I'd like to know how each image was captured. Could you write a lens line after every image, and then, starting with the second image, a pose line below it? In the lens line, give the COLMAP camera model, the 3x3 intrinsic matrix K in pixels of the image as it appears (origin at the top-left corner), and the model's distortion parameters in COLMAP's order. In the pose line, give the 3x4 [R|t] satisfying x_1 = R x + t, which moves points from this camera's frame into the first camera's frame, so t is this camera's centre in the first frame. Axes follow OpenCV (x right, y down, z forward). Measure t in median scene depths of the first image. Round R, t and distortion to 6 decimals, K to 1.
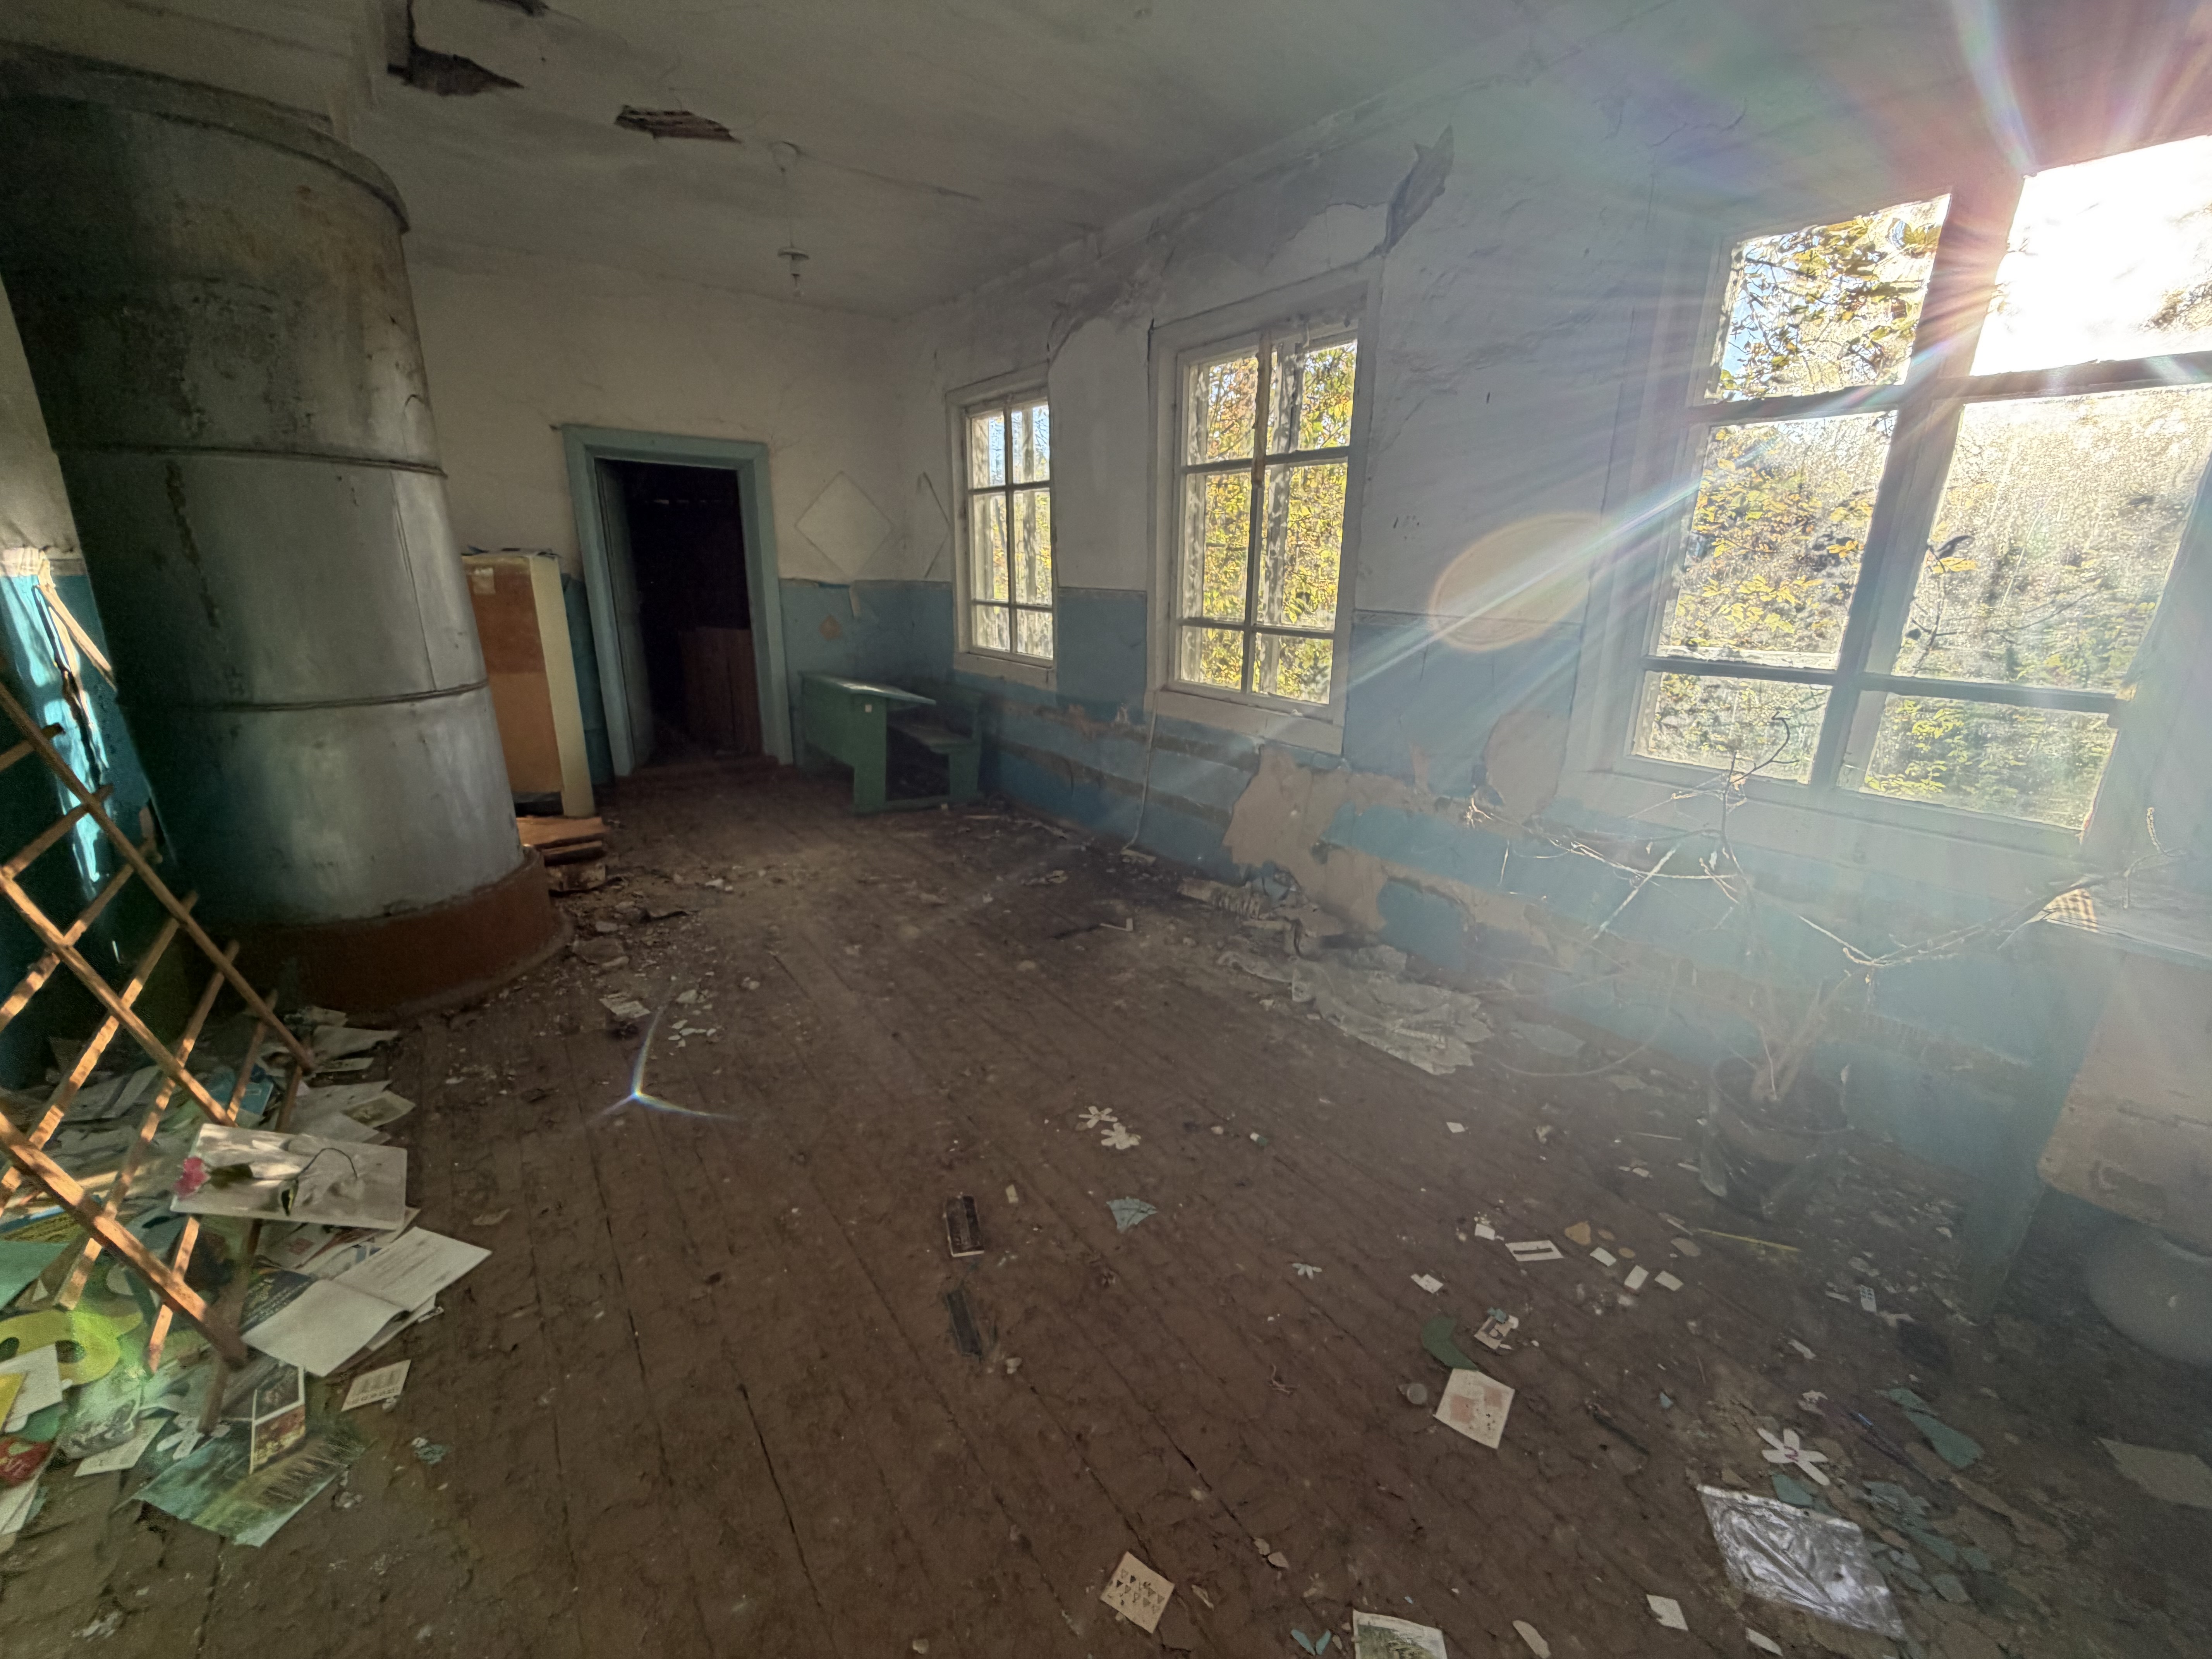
lens RADIAL K [[880.8, 0, 1098.1], [0, 880.8, 832.9], [0, 0, 1]] dist [-0.003024, -0.000202]
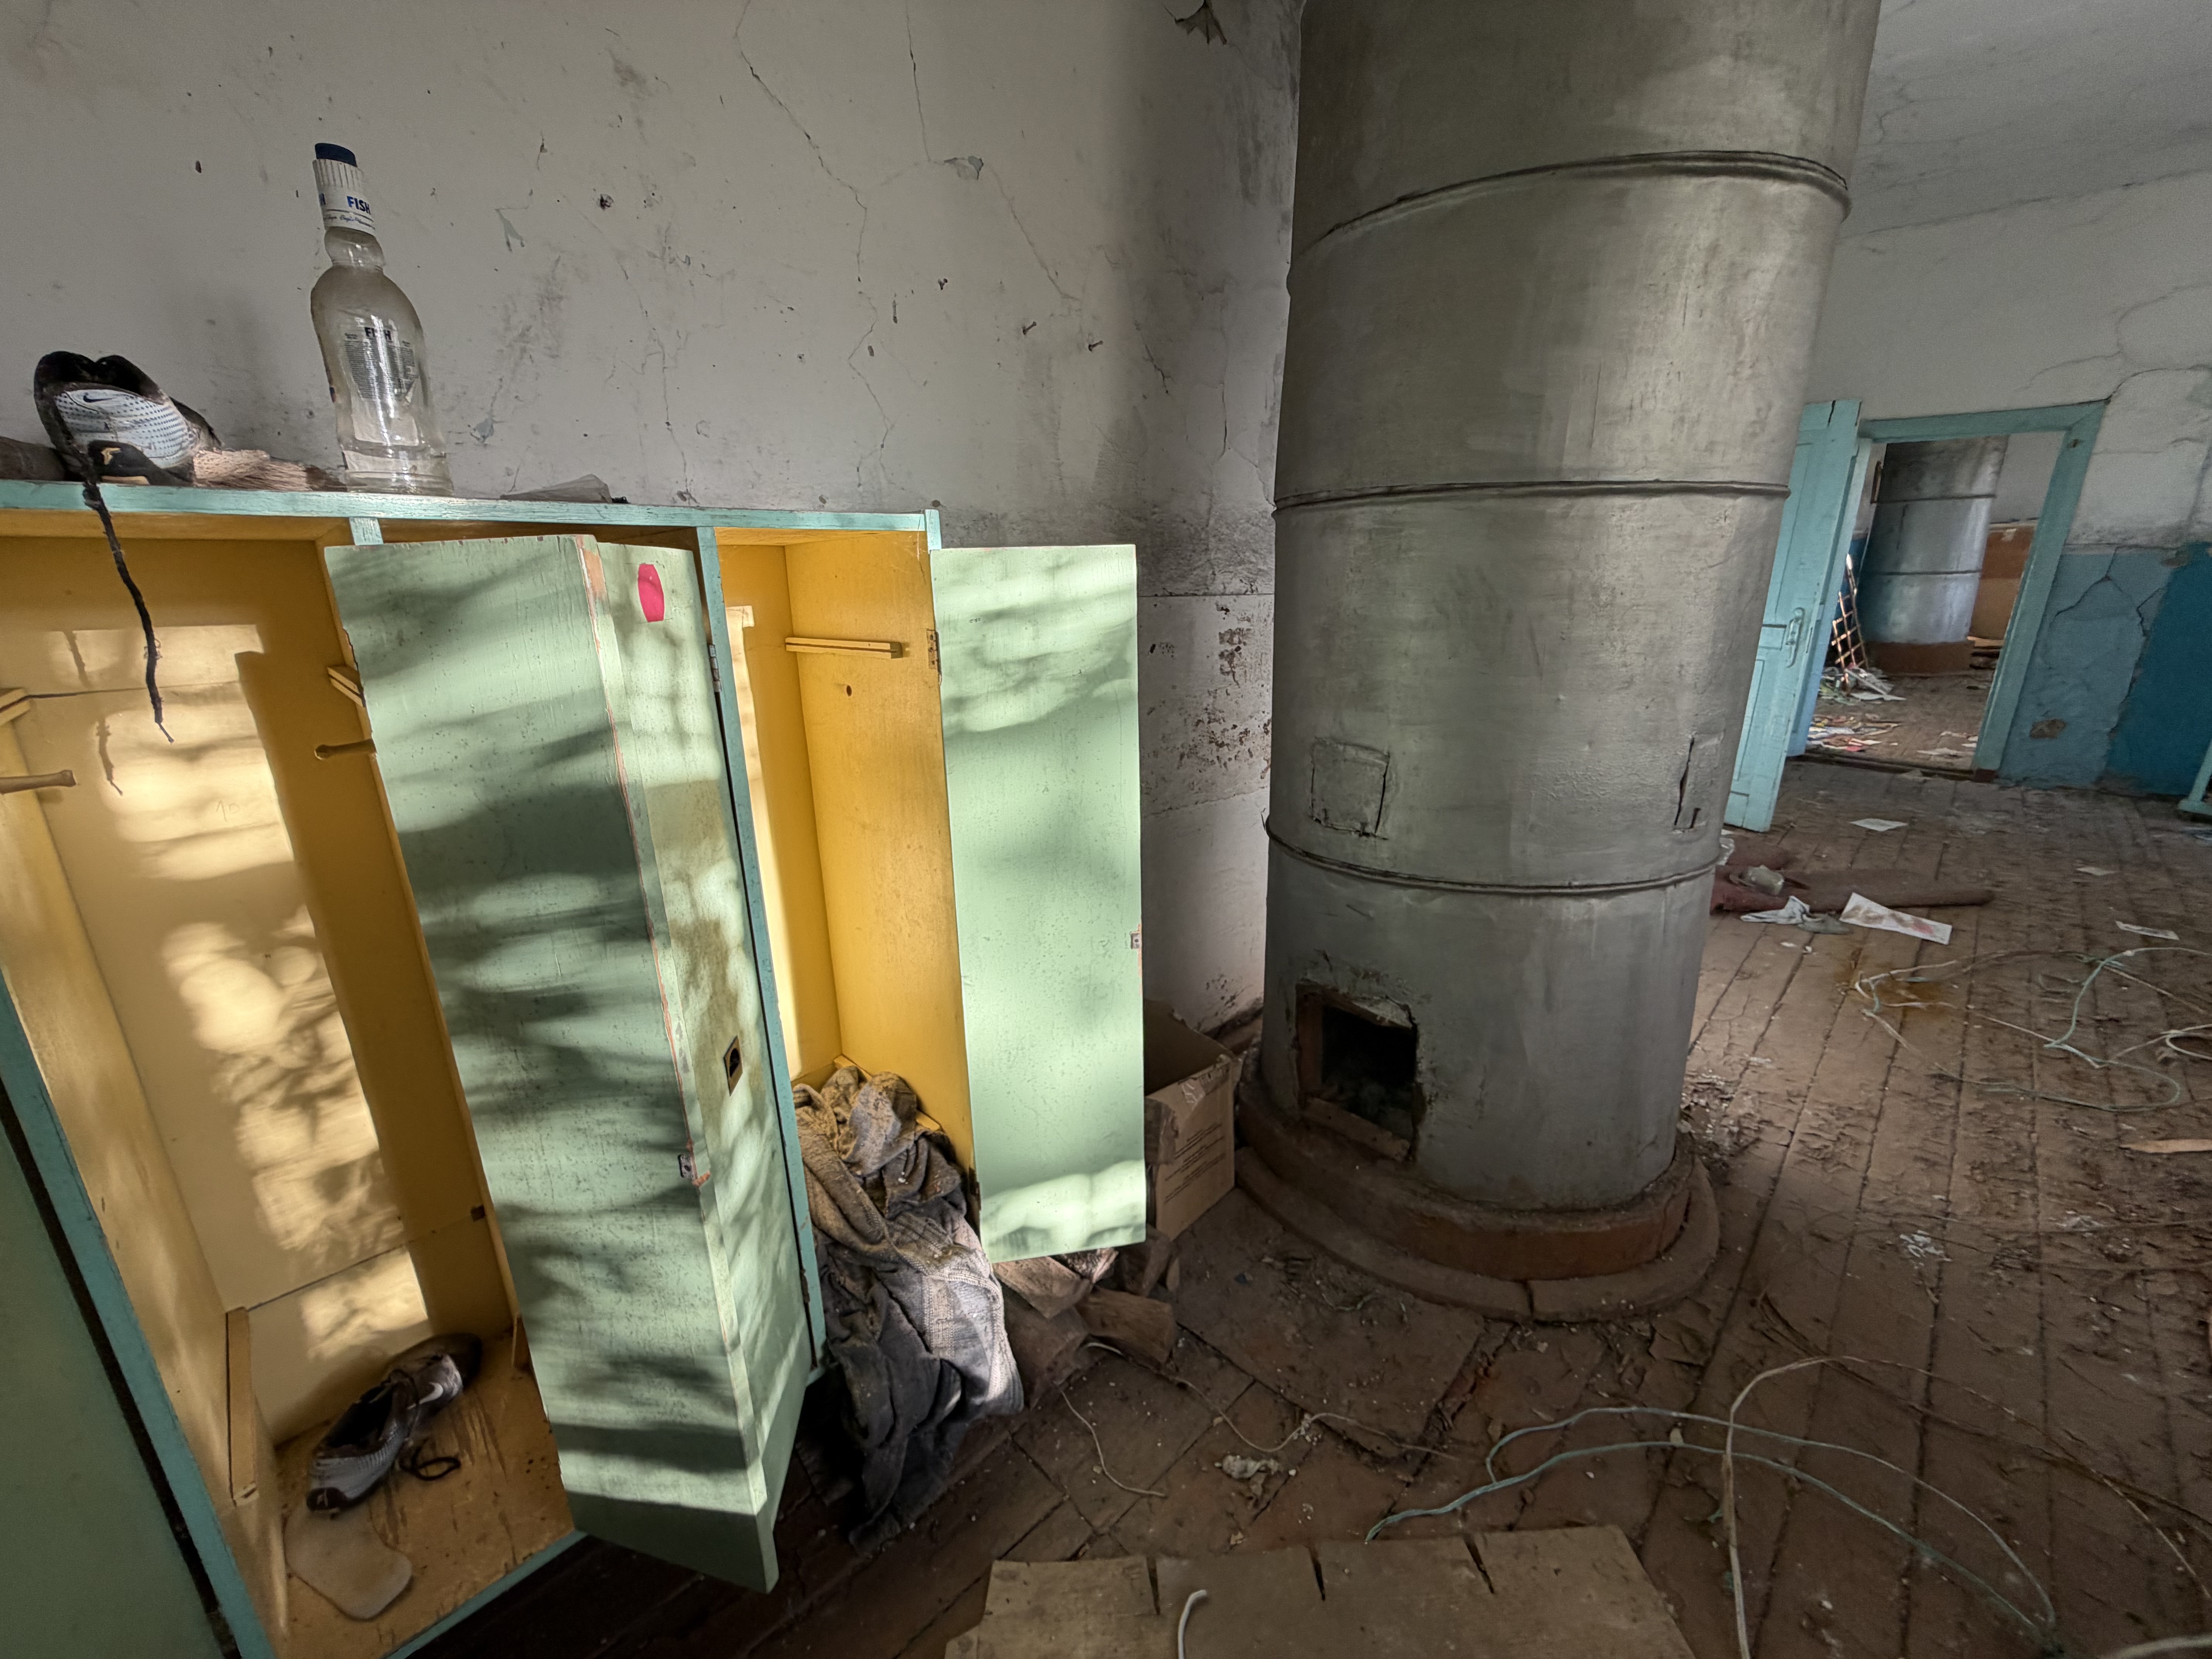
lens RADIAL K [[880.8, 0, 1098.4], [0, 880.8, 812.9], [0, 0, 1]] dist [-0.003024, -0.000202]
pose [[0.152265, 0.254700, -0.954957, 2.173028], [-0.242873, 0.946238, 0.213649, 0.802310], [0.958033, 0.199402, 0.205938, -2.629930]]
